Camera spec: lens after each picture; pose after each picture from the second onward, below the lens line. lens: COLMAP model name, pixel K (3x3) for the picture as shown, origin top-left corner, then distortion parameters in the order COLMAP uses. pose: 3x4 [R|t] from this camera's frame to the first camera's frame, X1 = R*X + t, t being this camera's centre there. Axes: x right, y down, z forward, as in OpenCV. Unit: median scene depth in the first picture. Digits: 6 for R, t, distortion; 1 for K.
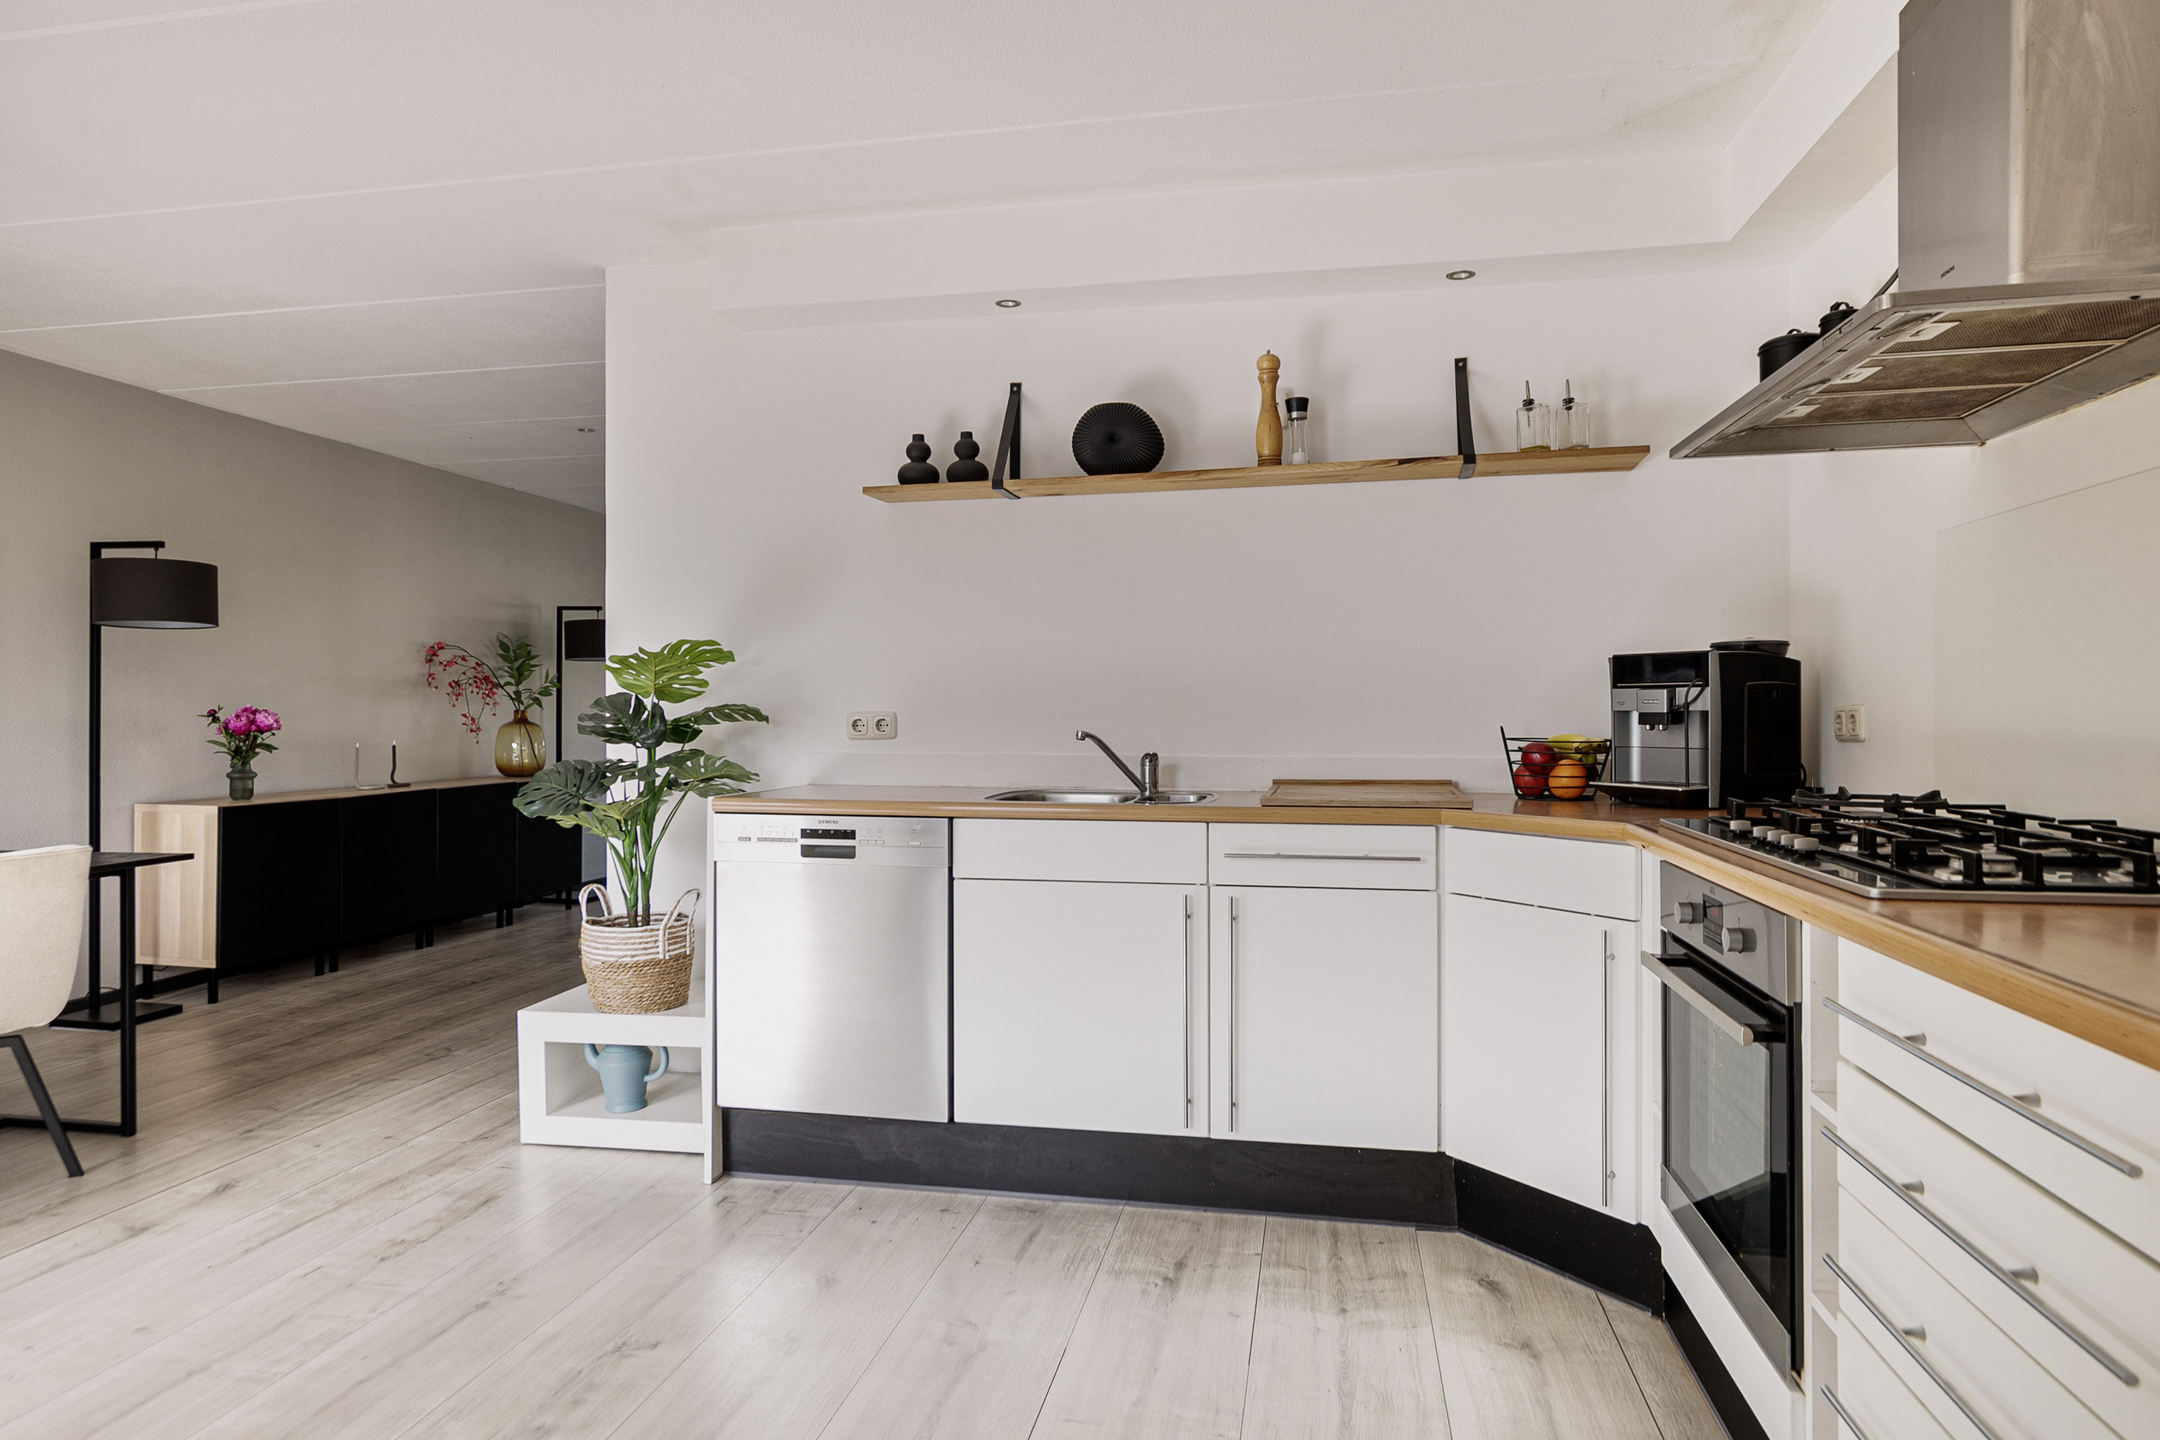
lens RADIAL K [[1217.2, 0, 1080.0], [0, 1217.2, 720.0], [0, 0, 1]] dist [-0.000977, -0.000777]
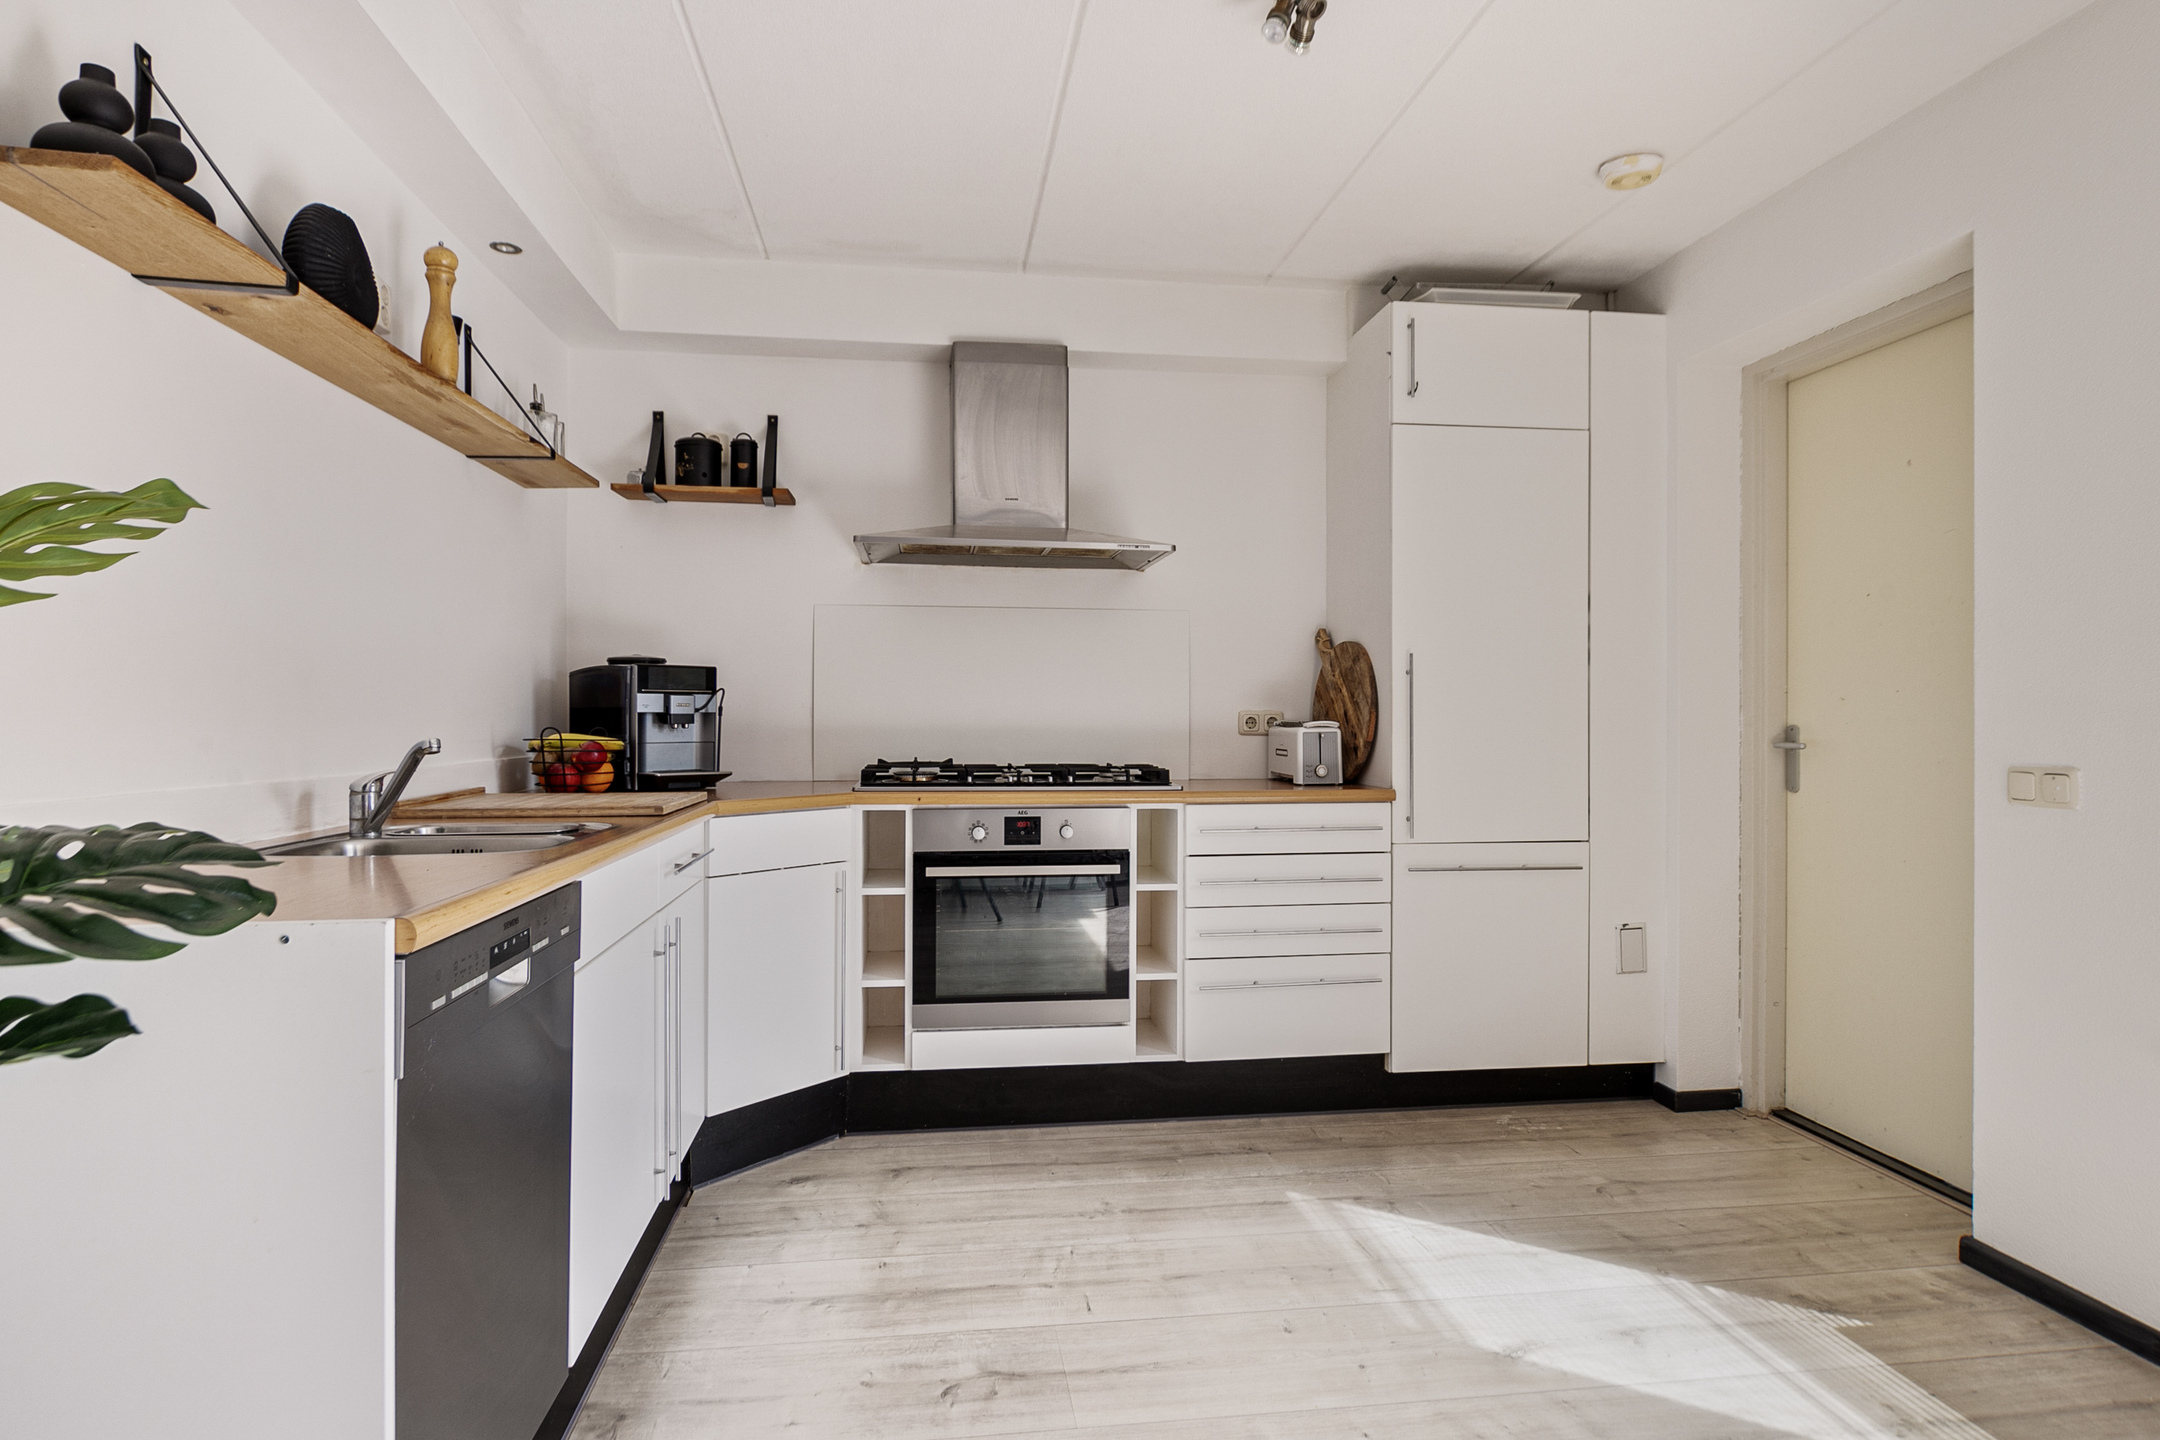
lens RADIAL K [[1217.2, 0, 1080.0], [0, 1217.2, 720.0], [0, 0, 1]] dist [-0.000977, -0.000777]
pose [[-0.322133, -0.002947, 0.946690, -1.041877], [0.004271, 0.999980, 0.004566, -0.005659], [-0.946685, 0.005514, -0.322114, 1.277494]]
